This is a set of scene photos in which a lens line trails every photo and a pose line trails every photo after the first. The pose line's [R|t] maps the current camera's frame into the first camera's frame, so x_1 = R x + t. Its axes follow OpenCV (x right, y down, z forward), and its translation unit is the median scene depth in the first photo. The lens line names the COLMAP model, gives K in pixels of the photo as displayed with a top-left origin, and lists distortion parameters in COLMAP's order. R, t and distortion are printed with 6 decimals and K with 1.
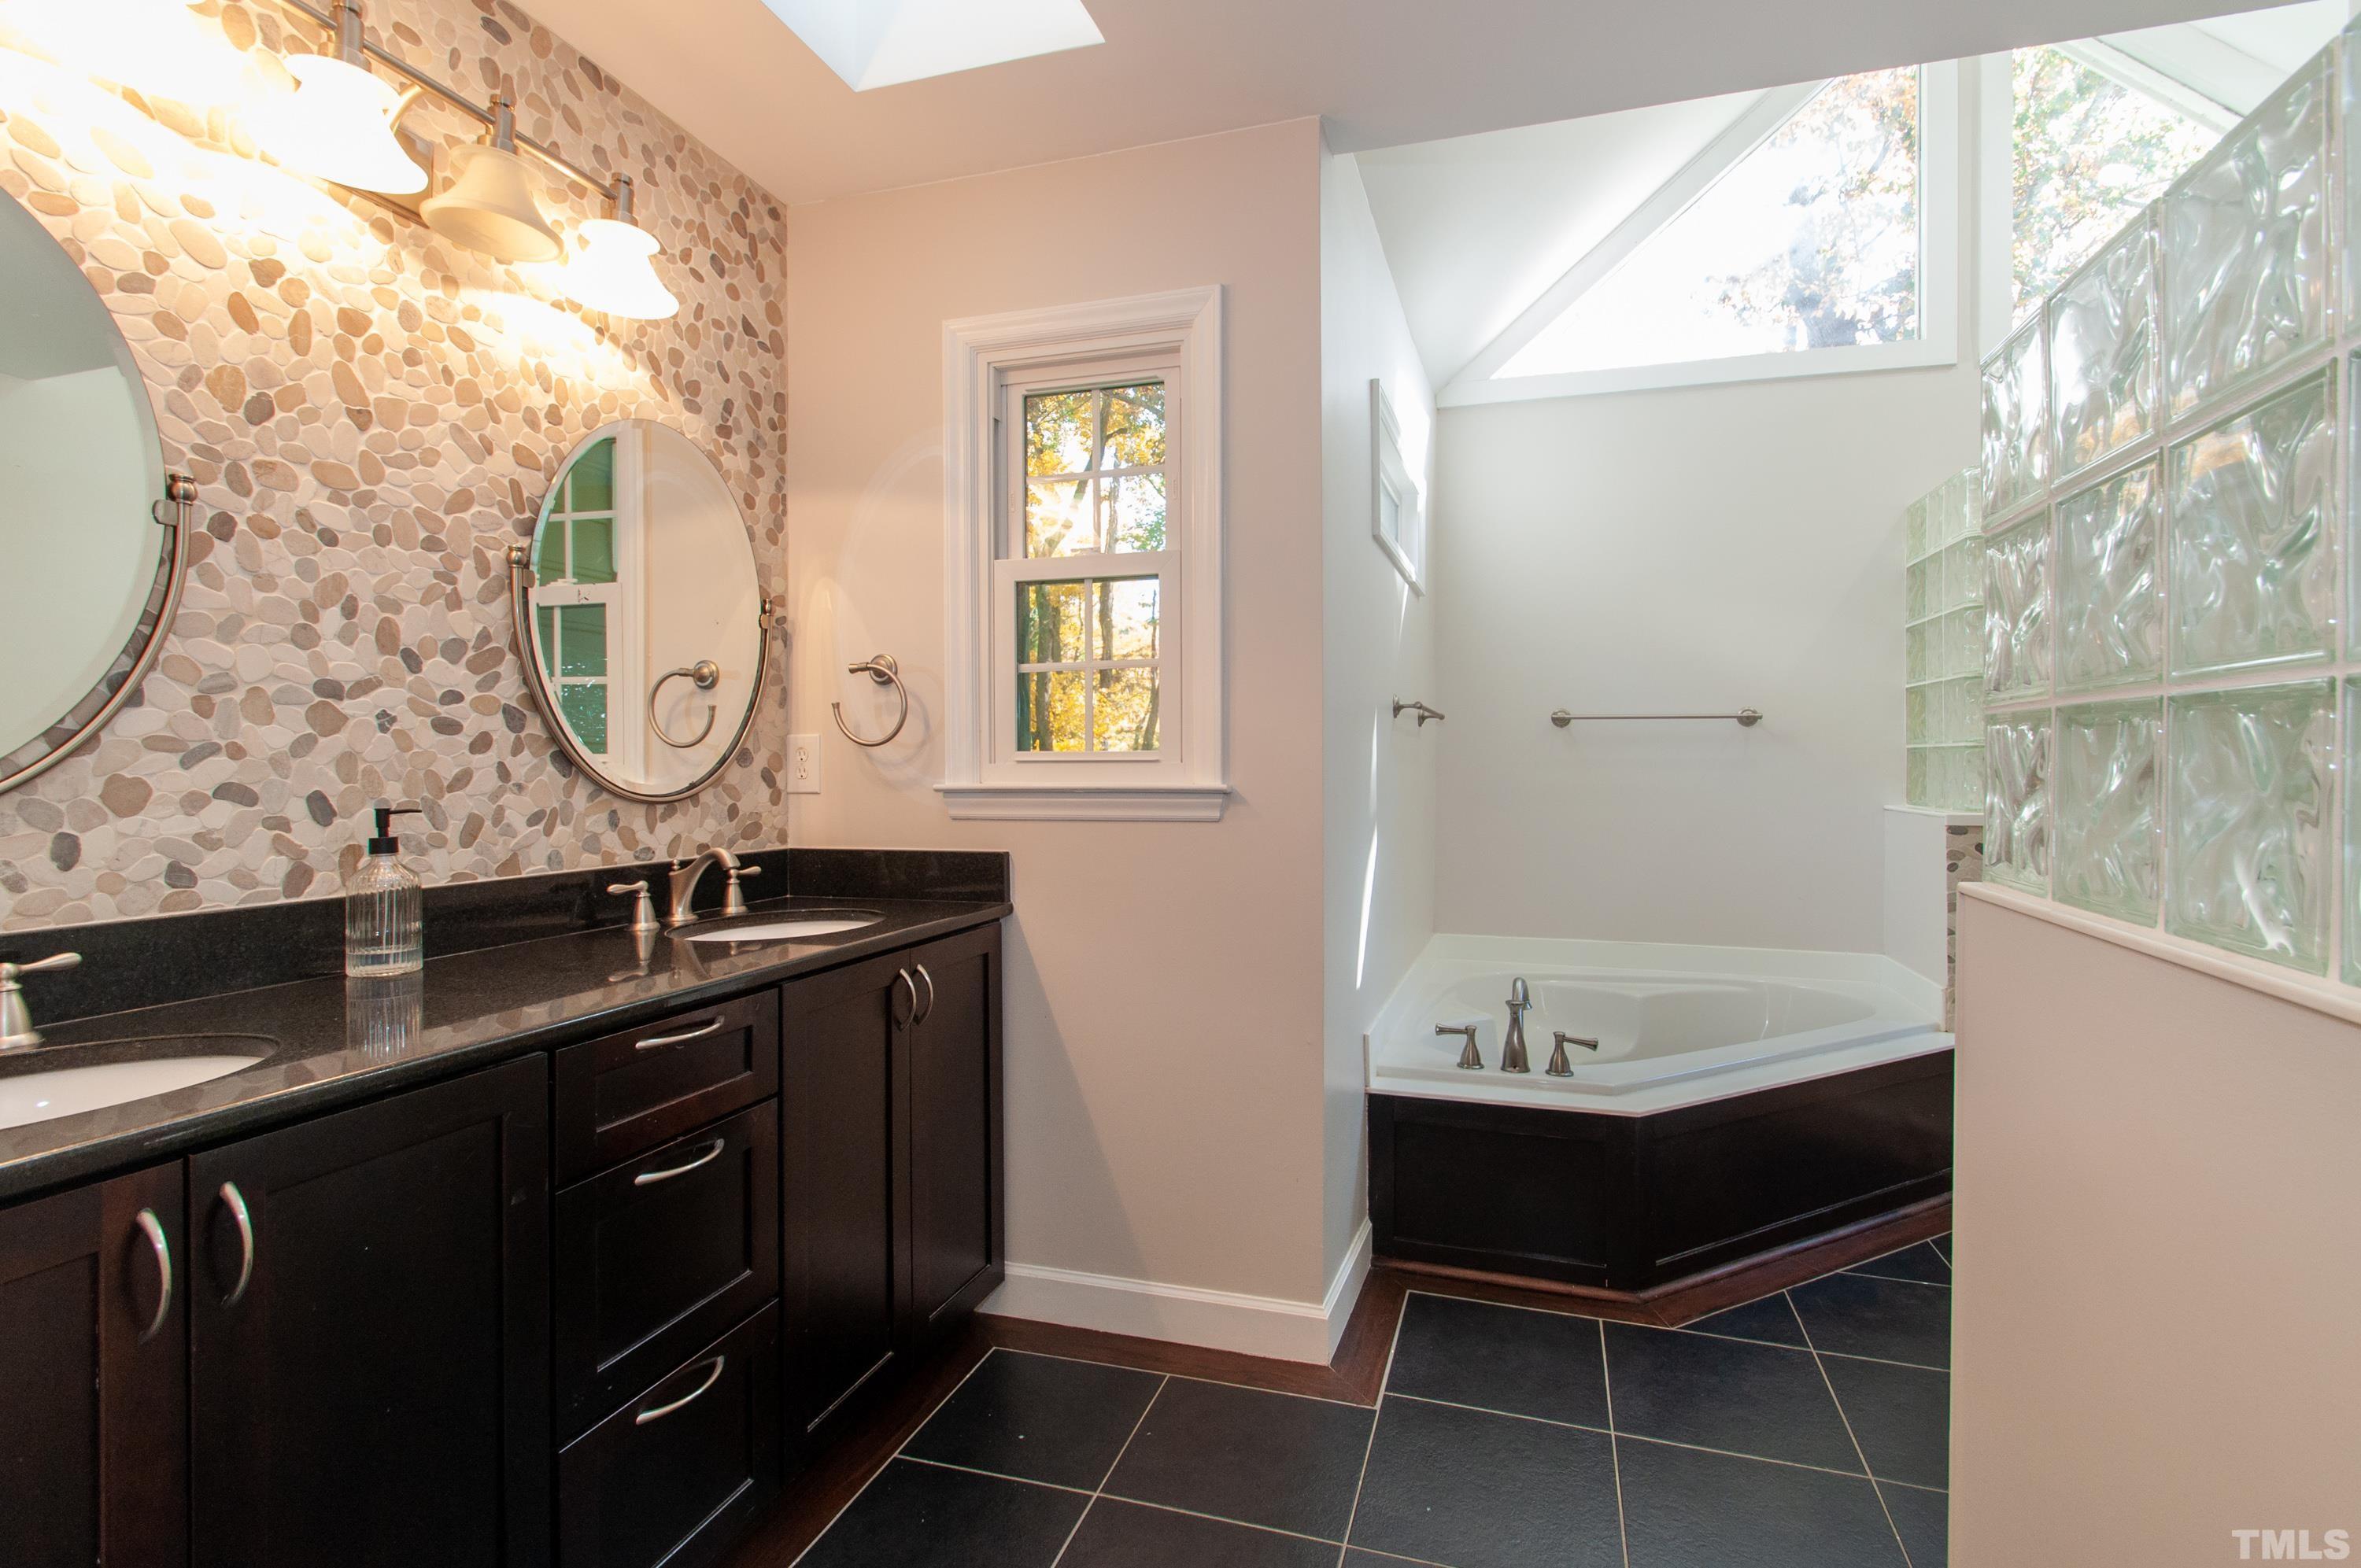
lens RADIAL K [[1037.1, 0, 1189.0], [0, 1037.1, 791.7], [0, 0, 1]] dist [-0.000395, -0.000043]
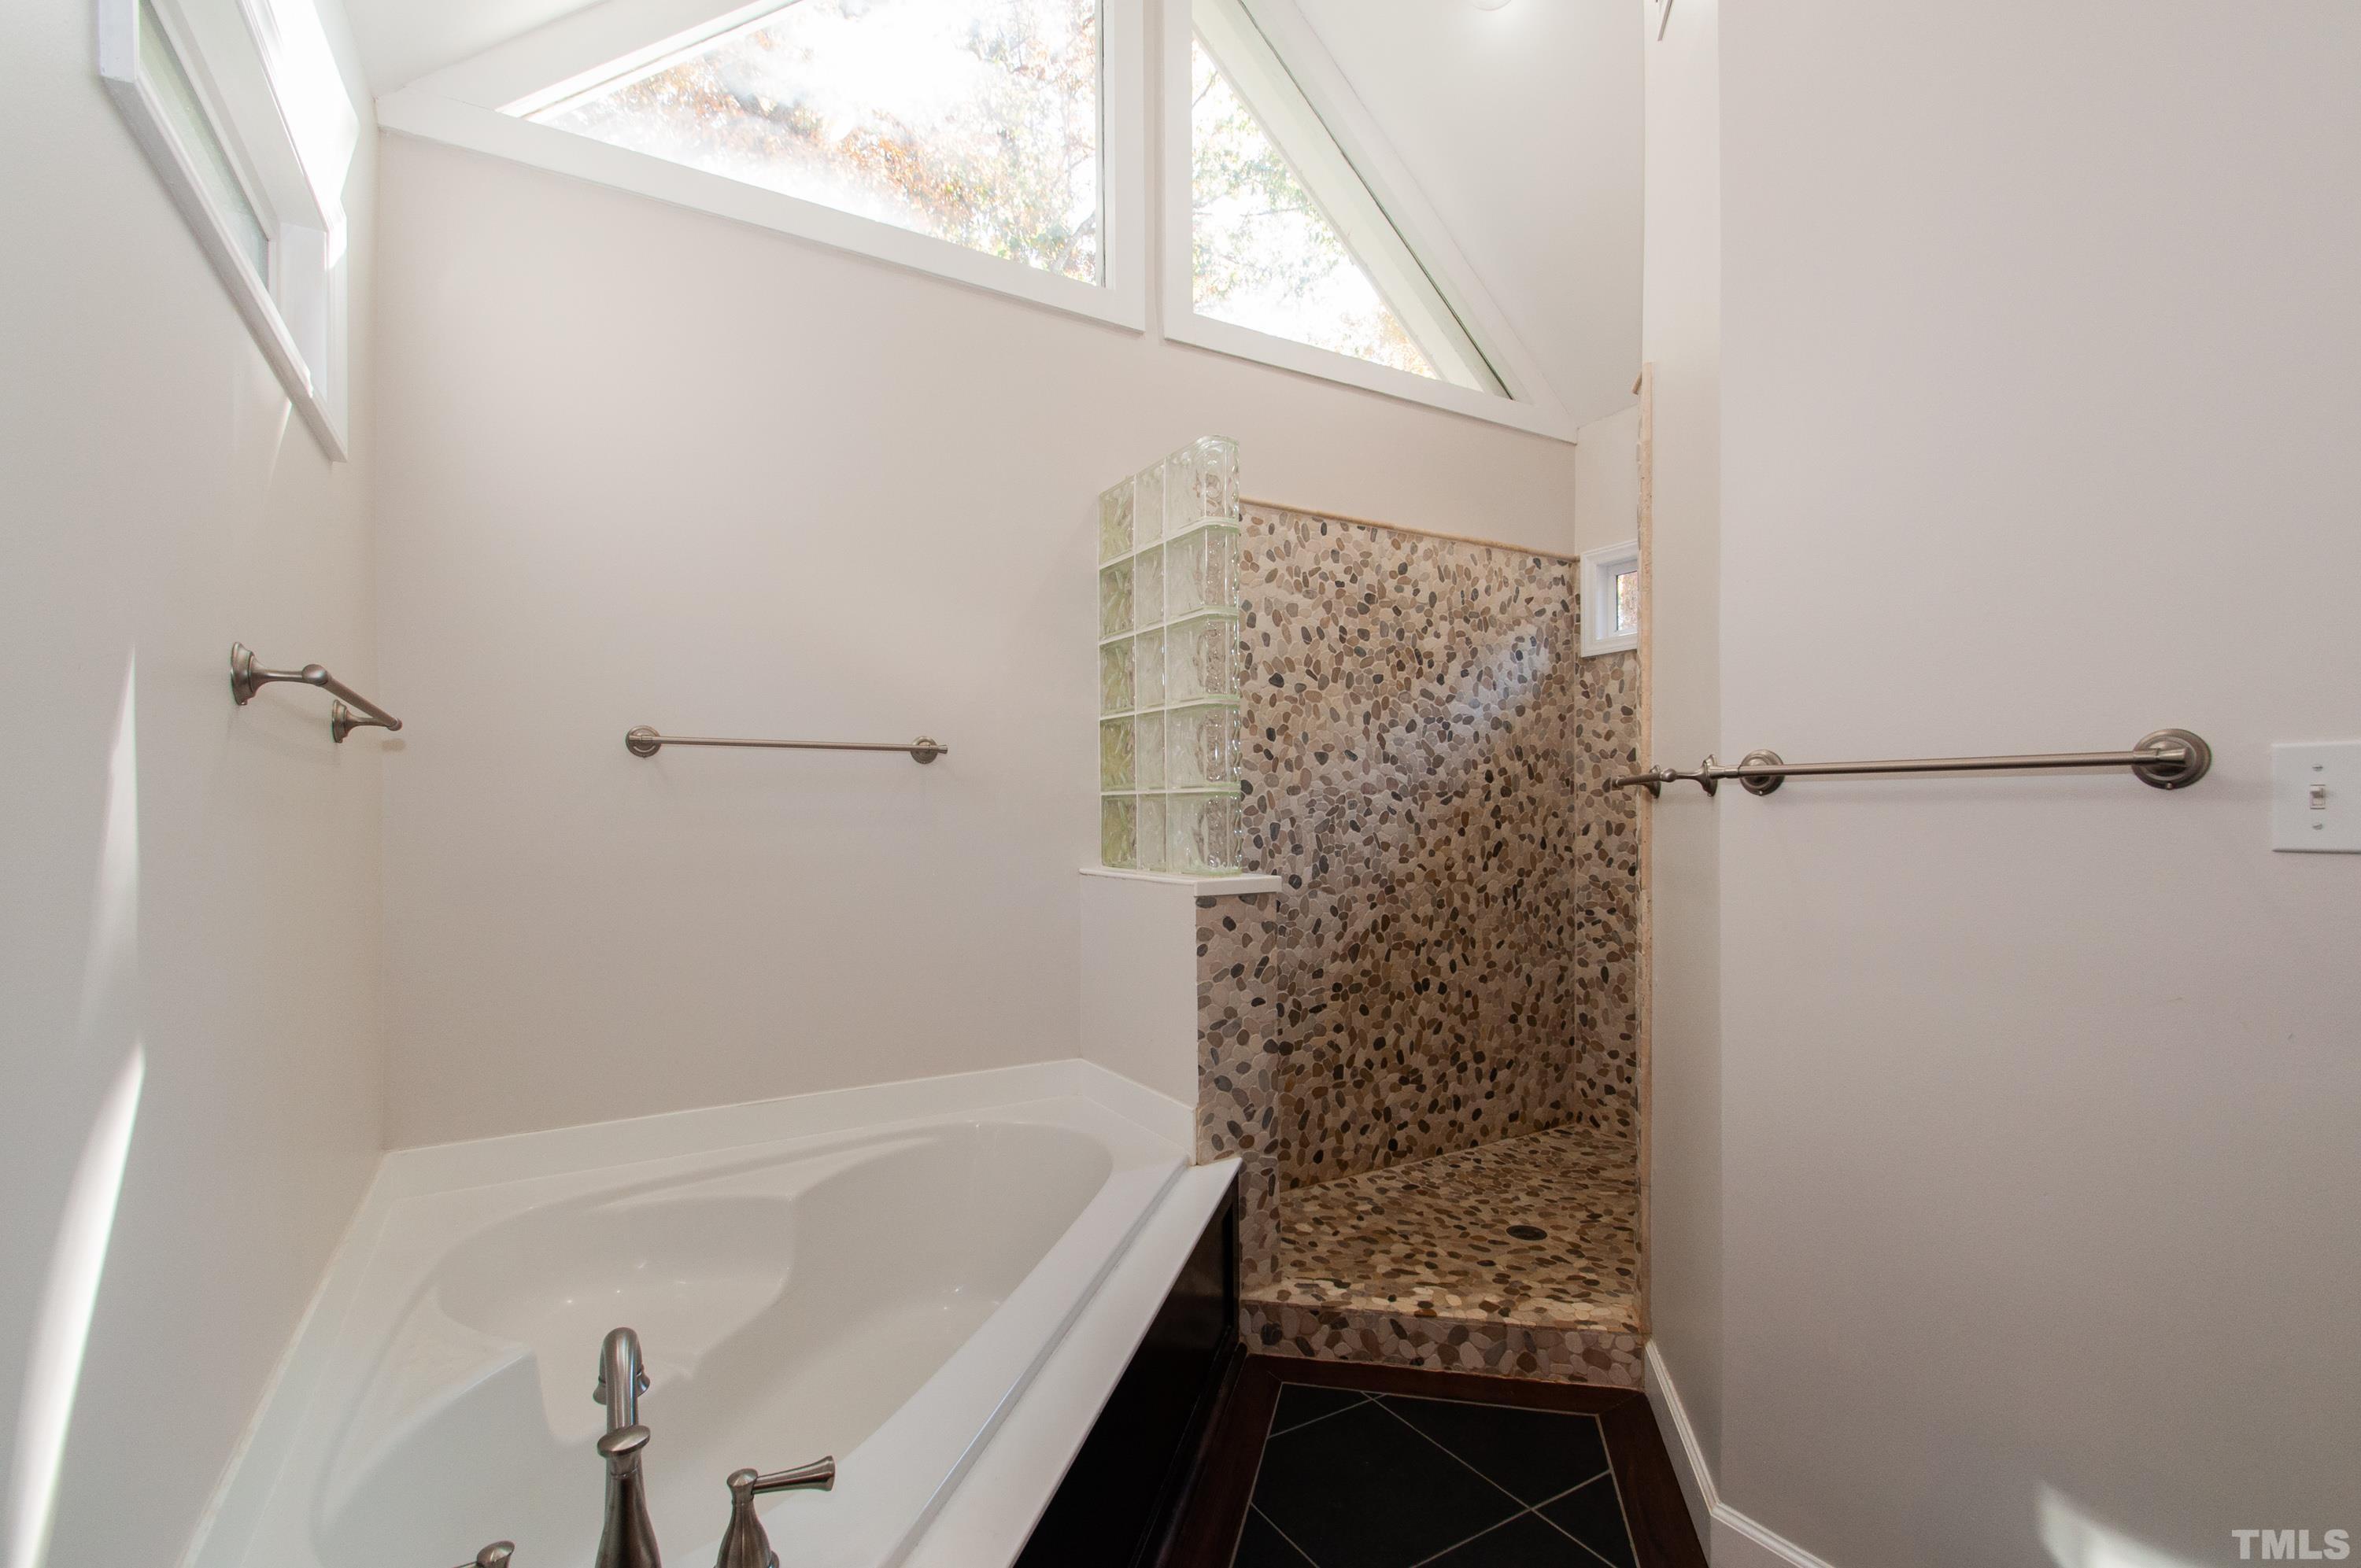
lens RADIAL K [[1045.7, 0, 1183.8], [0, 1045.7, 809.2], [0, 0, 1]] dist [-0.000182, -0.000073]
pose [[0.638785, -0.002007, 0.769382, 0.115024], [0.024643, 0.999537, -0.017852, -0.016385], [-0.768990, 0.030363, 0.638539, 0.453238]]
